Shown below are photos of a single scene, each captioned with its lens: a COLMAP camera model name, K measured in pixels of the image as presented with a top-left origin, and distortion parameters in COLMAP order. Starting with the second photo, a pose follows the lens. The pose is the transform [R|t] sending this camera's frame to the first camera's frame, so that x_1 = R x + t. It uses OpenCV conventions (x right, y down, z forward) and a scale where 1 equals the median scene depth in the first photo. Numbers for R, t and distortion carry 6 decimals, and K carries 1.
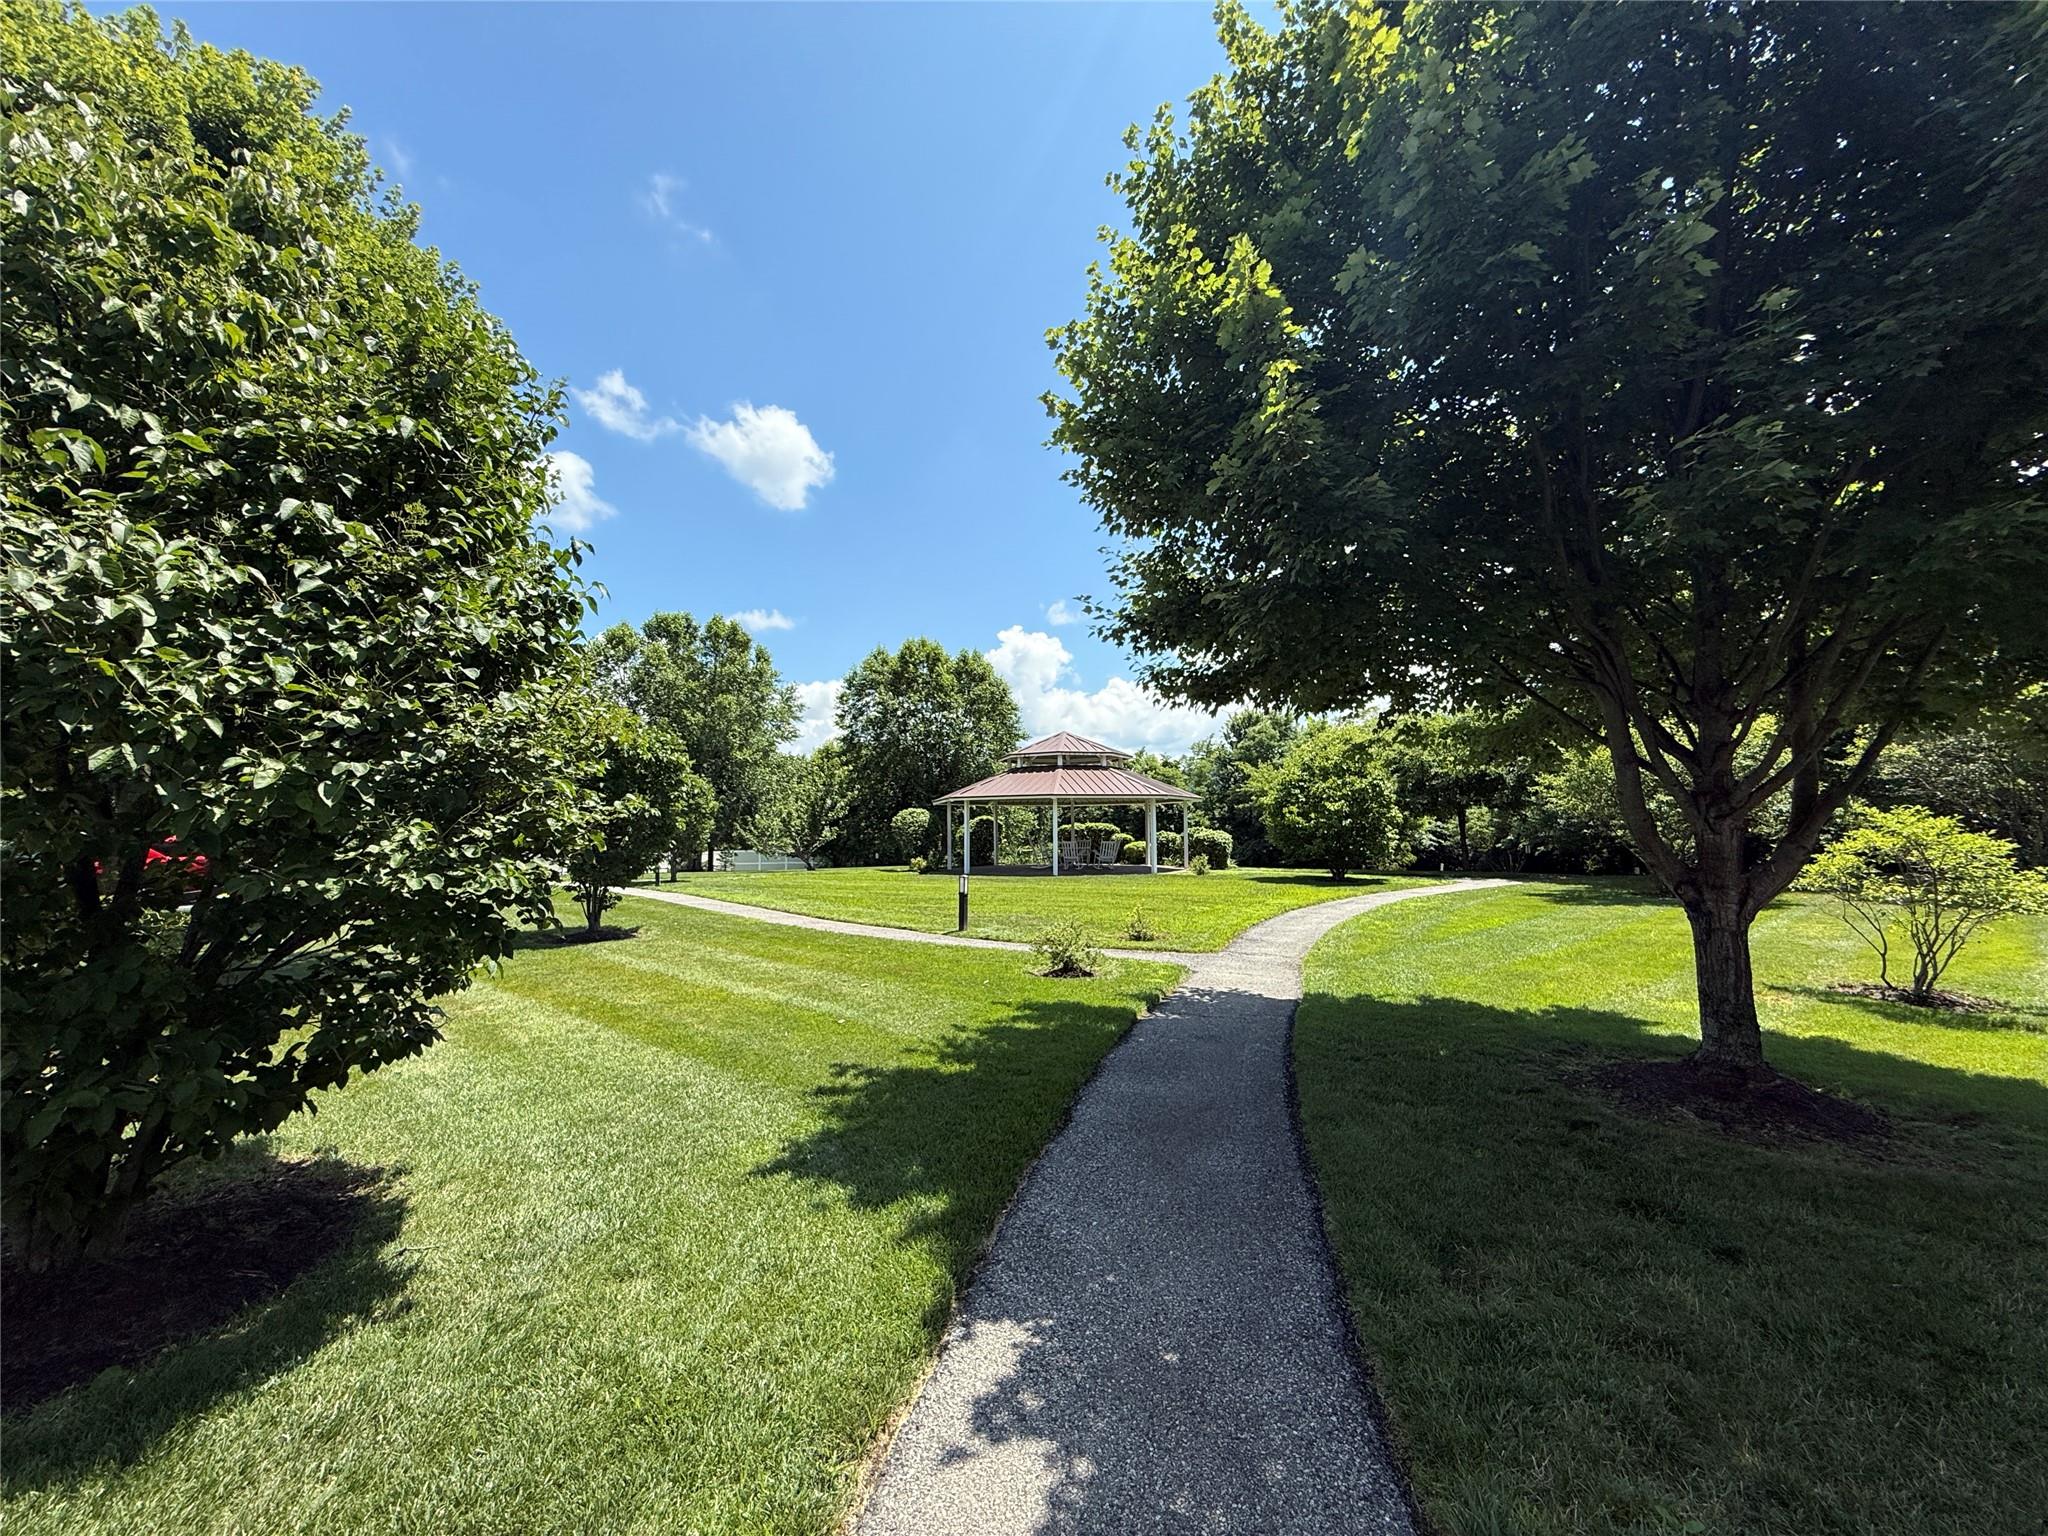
lens RADIAL K [[823.1, 0, 1011.4], [0, 823.1, 748.5], [0, 0, 1]] dist [0.002154, 0.000157]
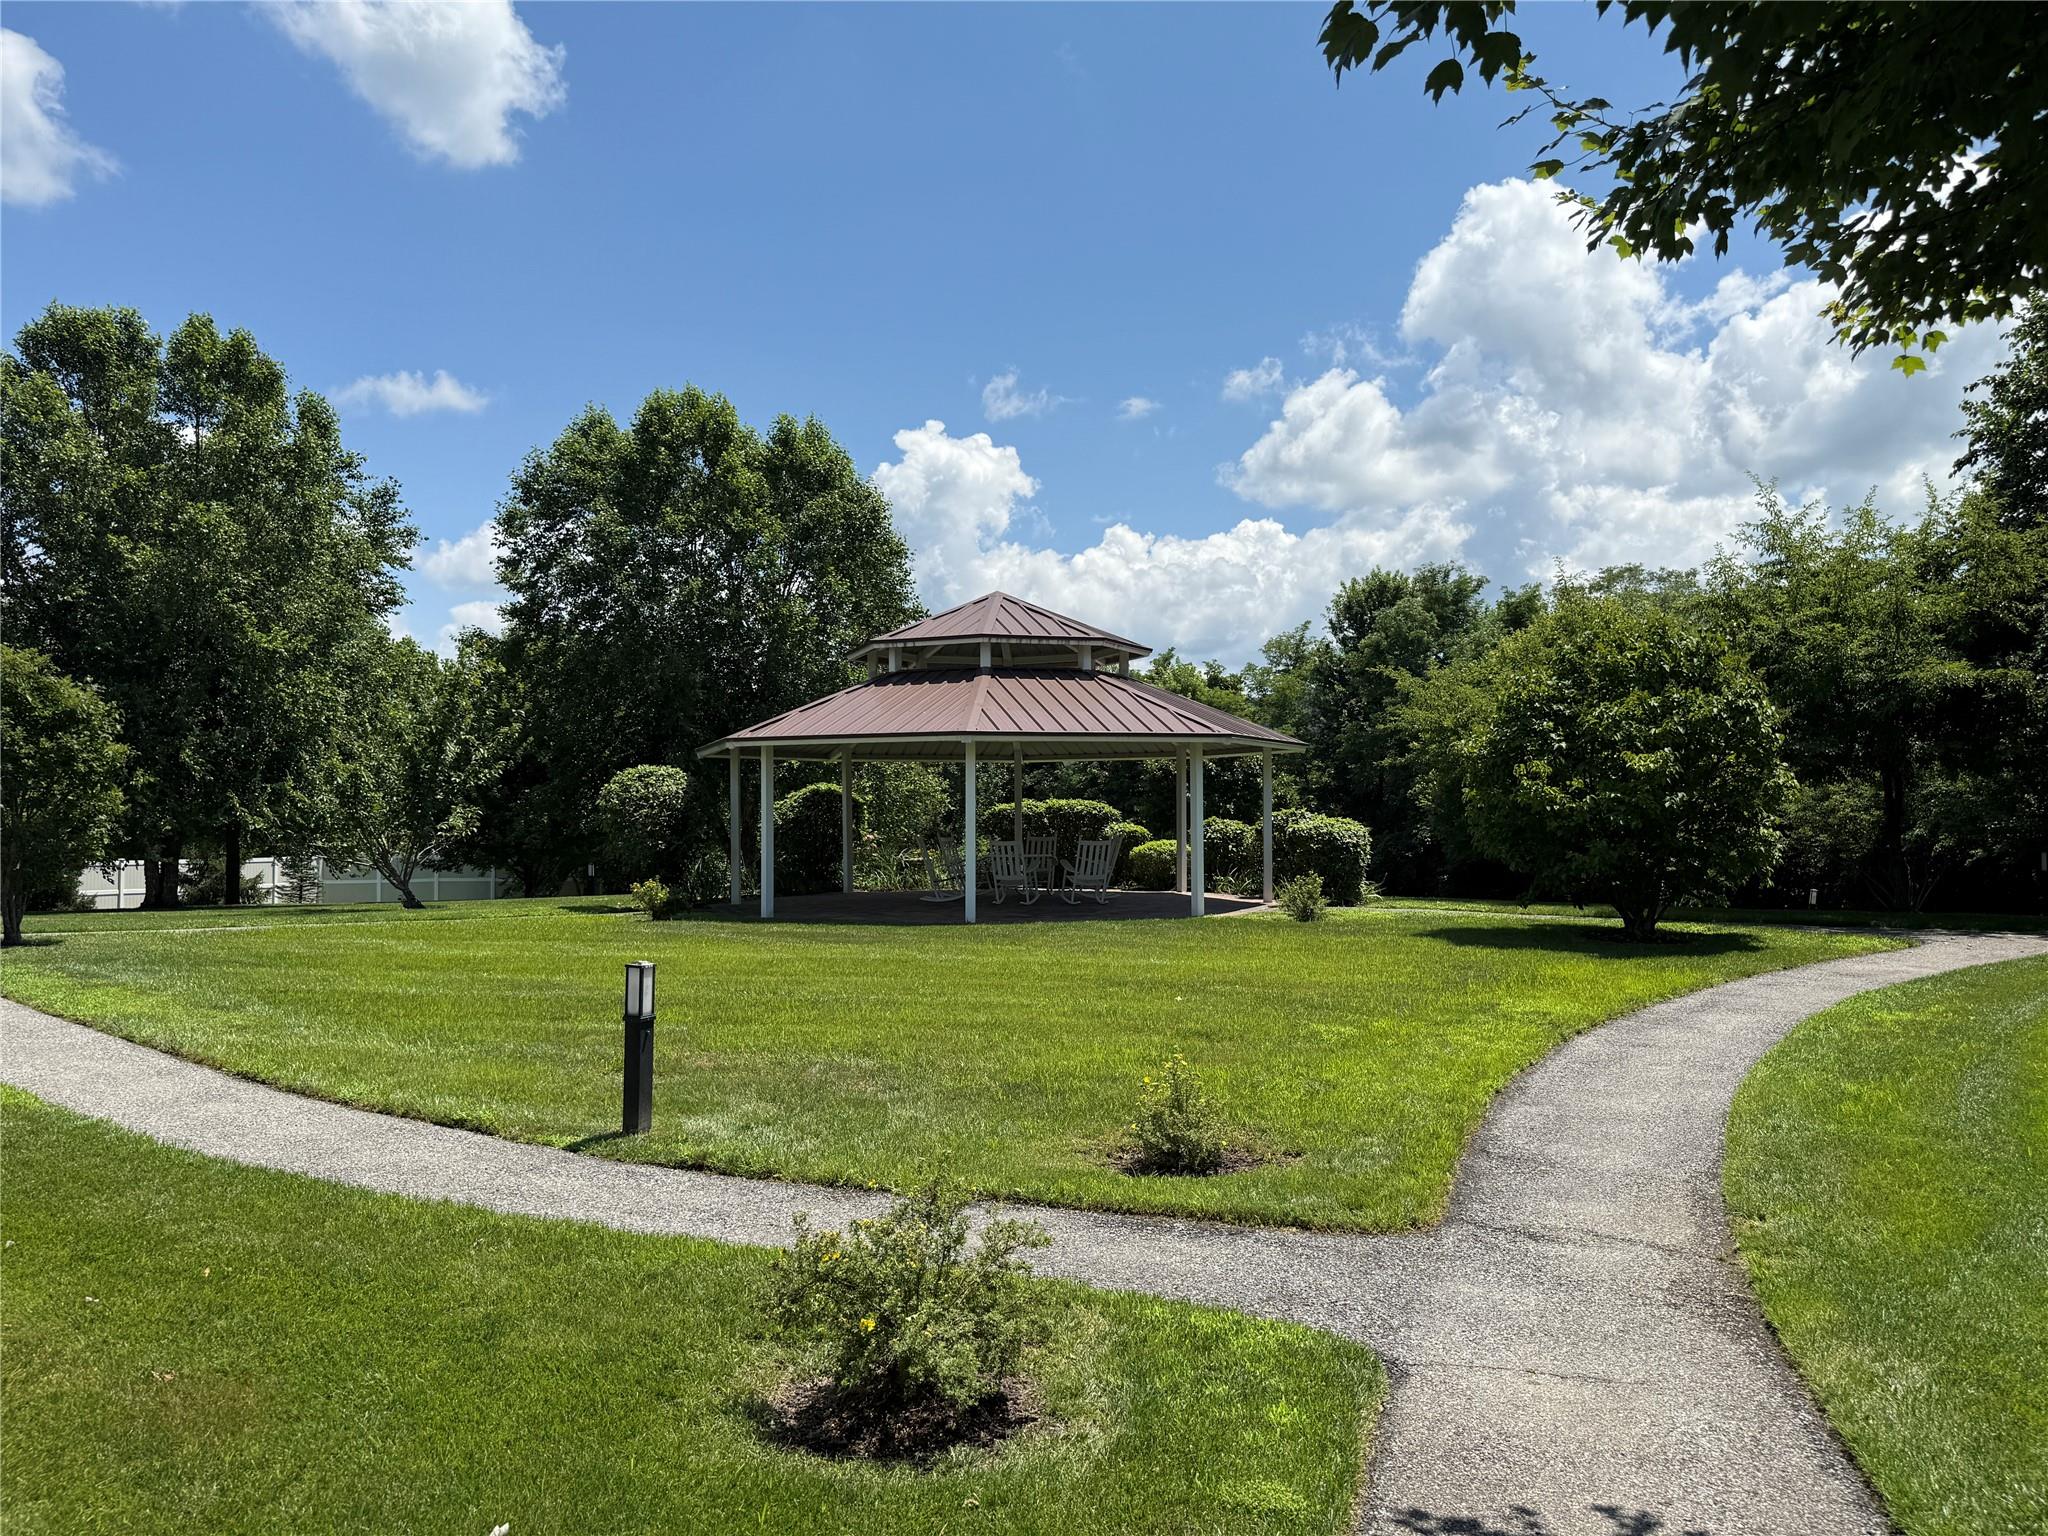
lens RADIAL K [[1528.8, 0, 1023.8], [0, 1528.8, 774.1], [0, 0, 1]] dist [0.008251, 0.002905]
pose [[0.997859, 0.002864, 0.065337, 0.021803], [-0.007787, 0.997136, 0.075224, 0.013159], [-0.064934, -0.075572, 0.995024, 0.158128]]
